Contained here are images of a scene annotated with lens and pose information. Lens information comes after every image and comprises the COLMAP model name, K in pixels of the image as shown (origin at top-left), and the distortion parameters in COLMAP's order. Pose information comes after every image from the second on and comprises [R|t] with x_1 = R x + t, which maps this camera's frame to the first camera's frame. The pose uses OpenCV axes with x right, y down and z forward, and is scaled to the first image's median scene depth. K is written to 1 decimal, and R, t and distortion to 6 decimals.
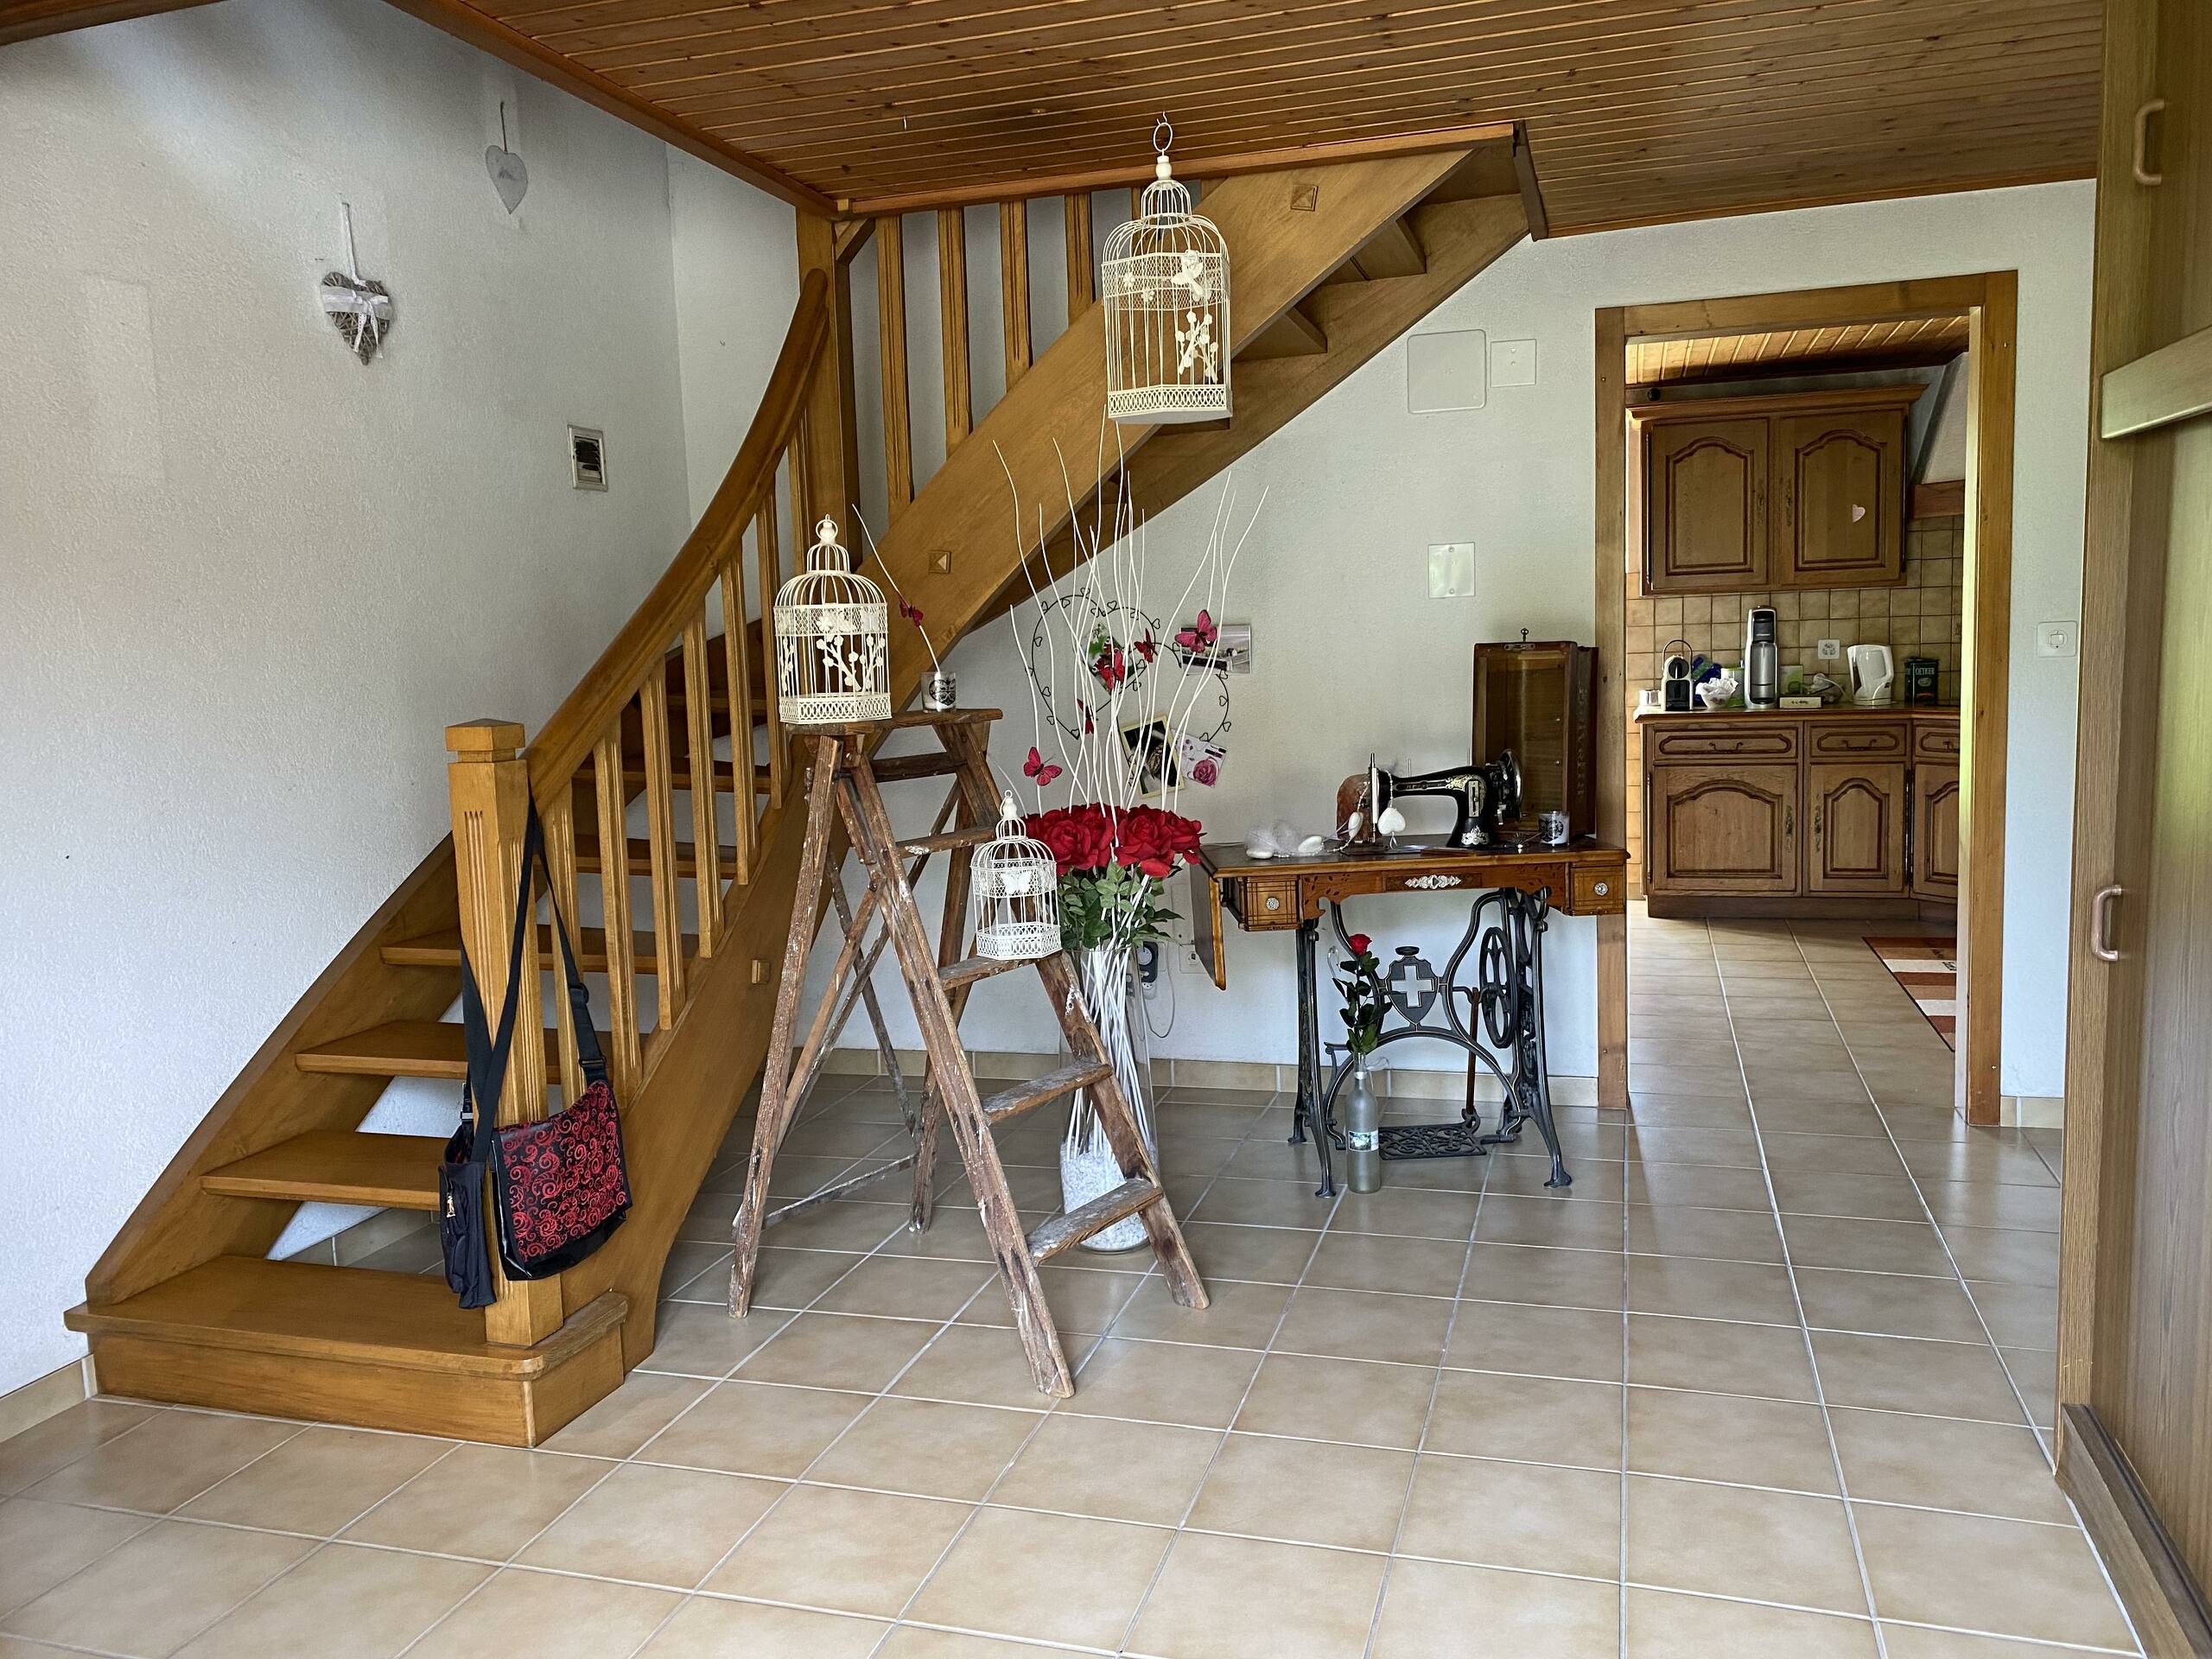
lens RADIAL K [[1699.3, 0, 1106.0], [0, 1699.3, 829.5], [0, 0, 1]] dist [0.001522, -0.000707]
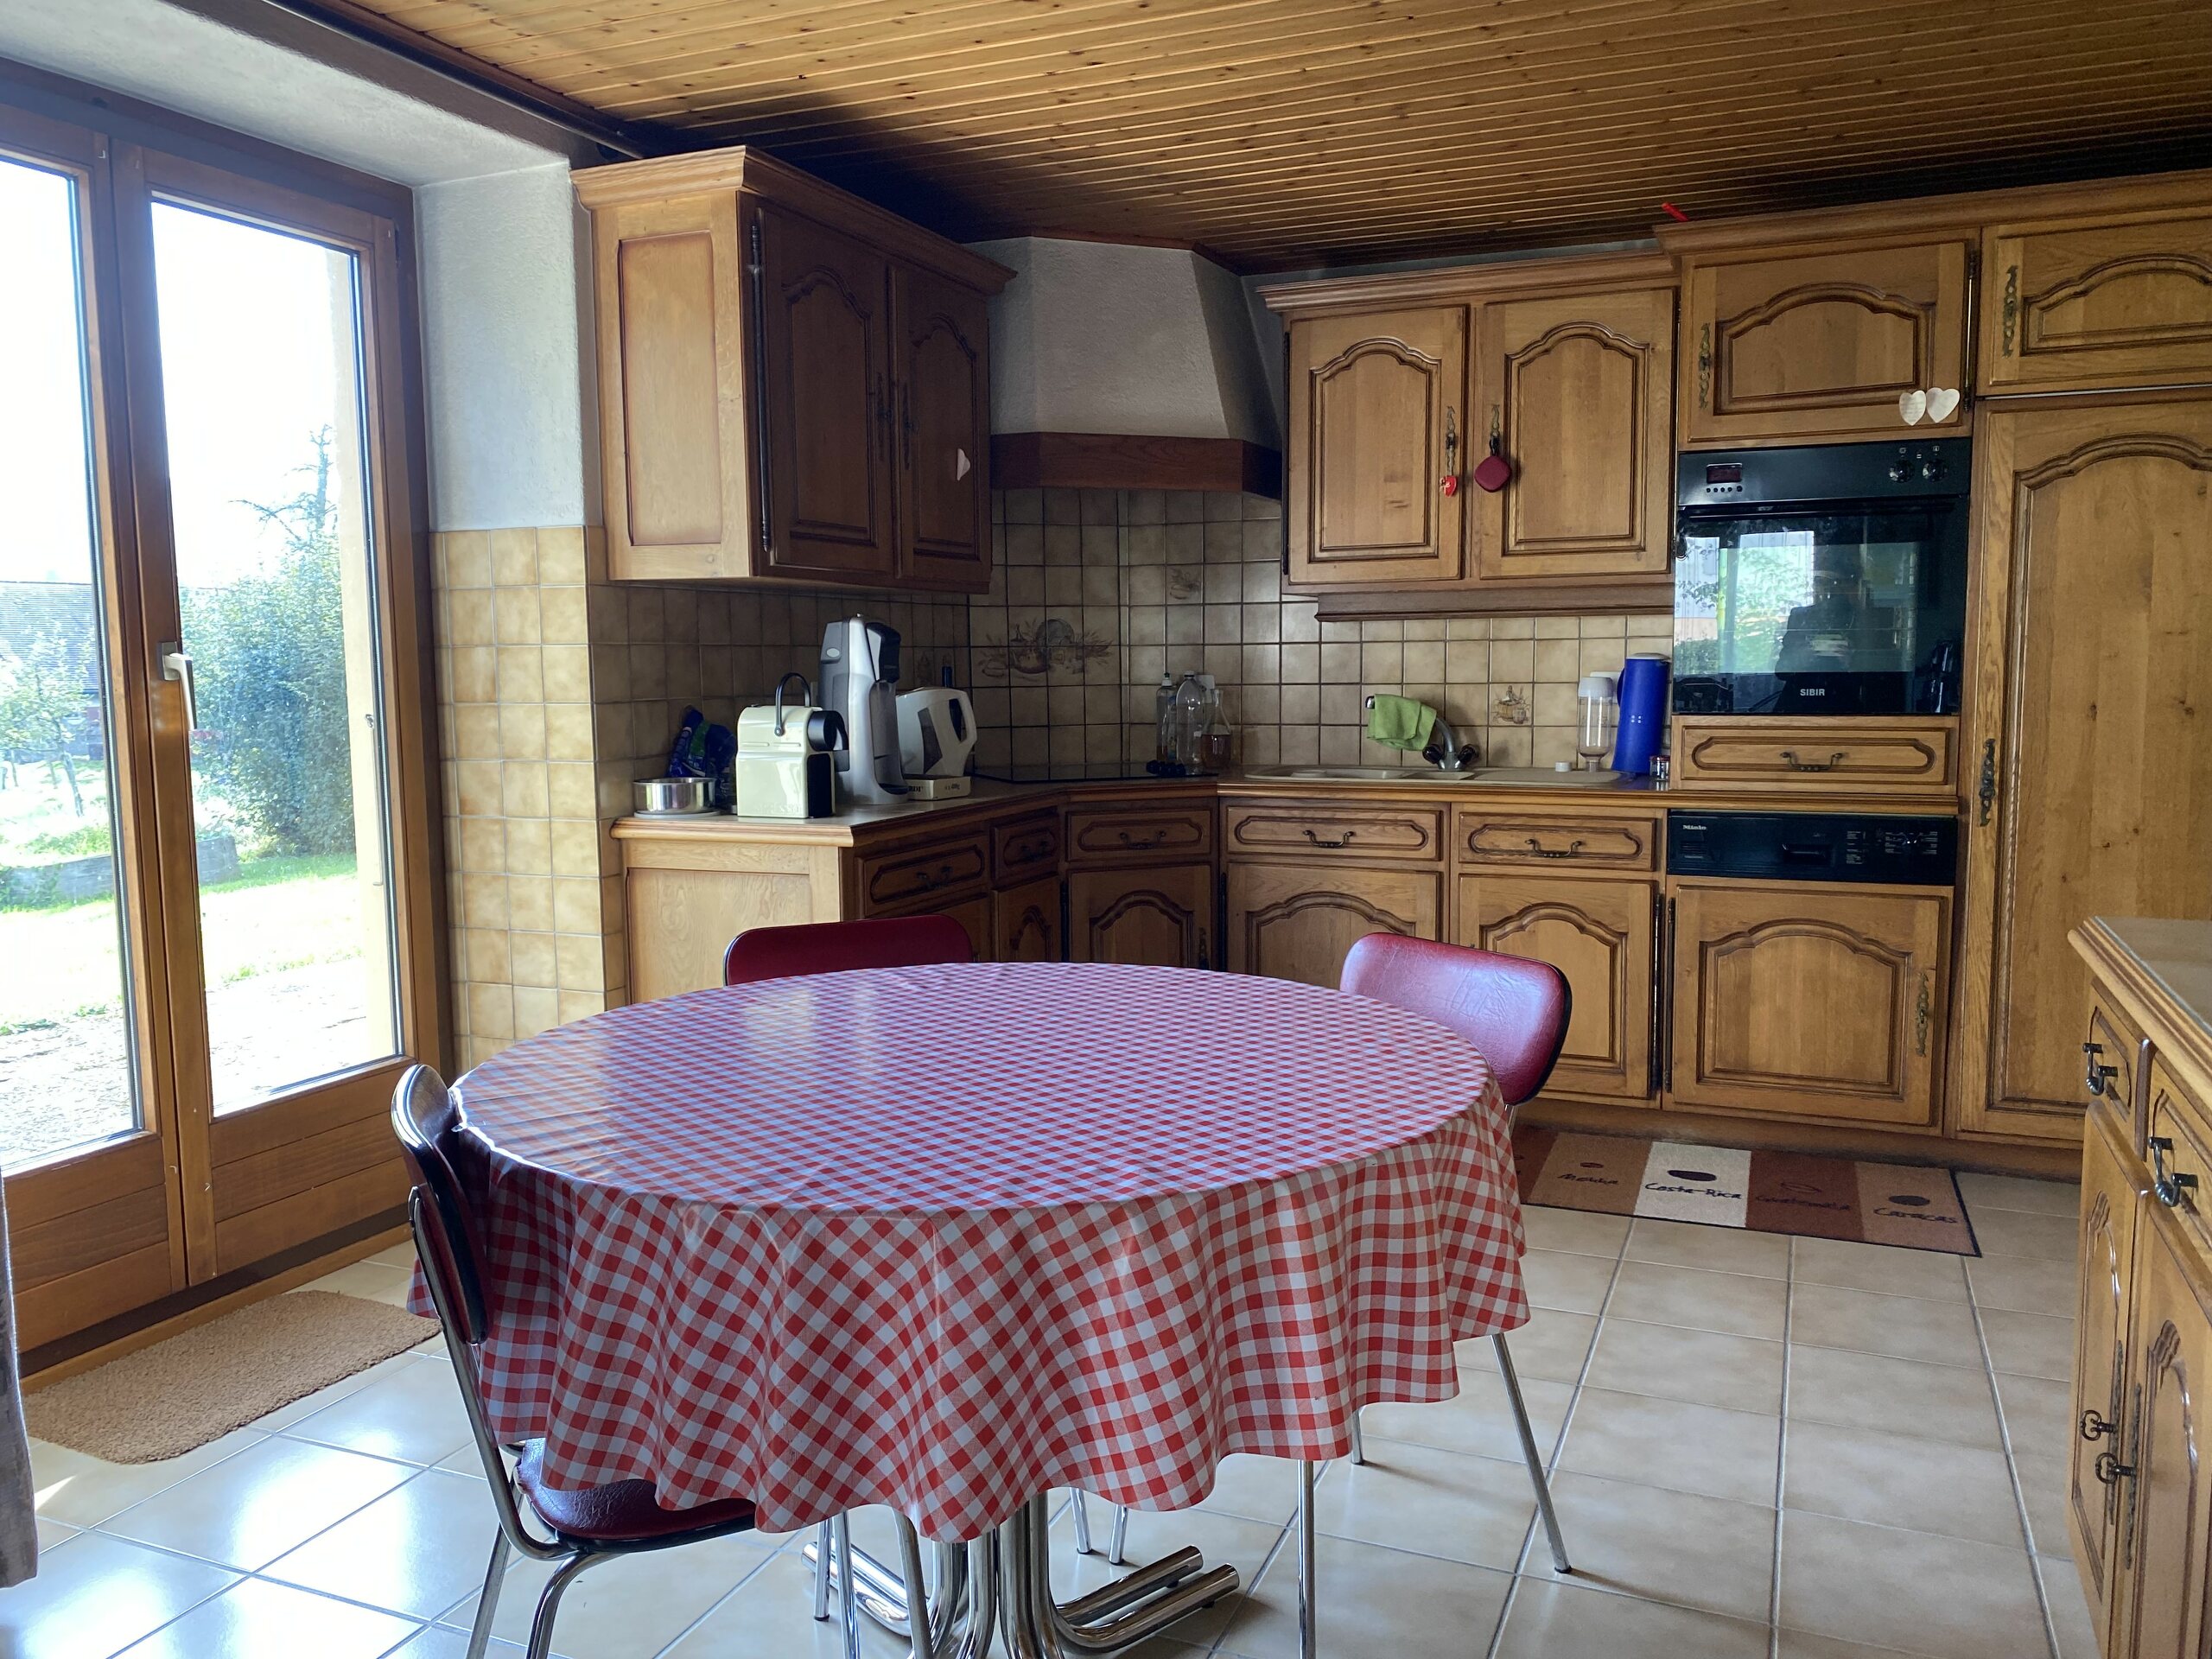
lens RADIAL K [[1699.3, 0, 1106.0], [0, 1699.3, 829.5], [0, 0, 1]] dist [0.001522, -0.000707]
pose [[0.096059, -0.063842, 0.993326, -0.150698], [0.138163, 0.989136, 0.050211, -0.084832], [-0.985740, 0.132418, 0.103836, 0.923983]]
